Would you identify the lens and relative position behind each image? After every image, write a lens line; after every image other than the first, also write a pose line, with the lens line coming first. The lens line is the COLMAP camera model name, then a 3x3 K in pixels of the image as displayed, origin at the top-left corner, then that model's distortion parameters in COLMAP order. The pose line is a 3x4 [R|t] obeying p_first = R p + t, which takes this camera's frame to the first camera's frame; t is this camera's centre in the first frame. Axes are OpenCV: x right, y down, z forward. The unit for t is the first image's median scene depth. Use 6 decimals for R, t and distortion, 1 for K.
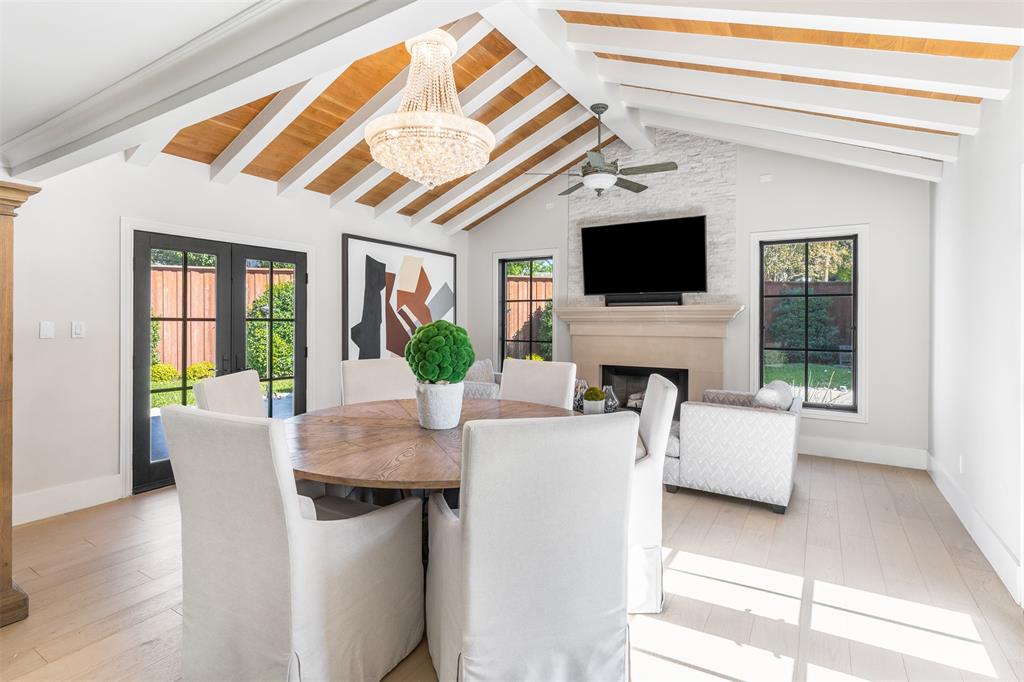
lens RADIAL K [[519.5, 0, 511.9], [0, 519.5, 320.4], [0, 0, 1]] dist [0.003539, 0.000494]
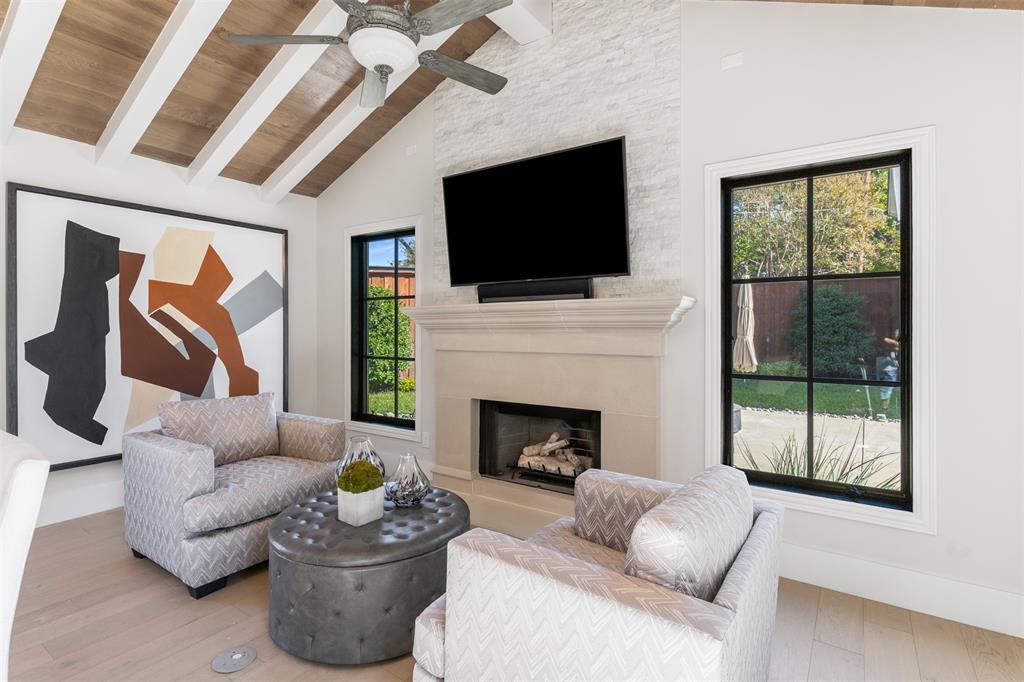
lens RADIAL K [[510.0, 0, 515.1], [0, 510.0, 328.6], [0, 0, 1]] dist [0.001628, 0.000349]
pose [[0.998507, -0.005926, -0.054297, 0.263235], [0.006015, 0.999981, 0.001490, 0.001886], [0.054287, -0.001815, 0.998524, 0.415180]]
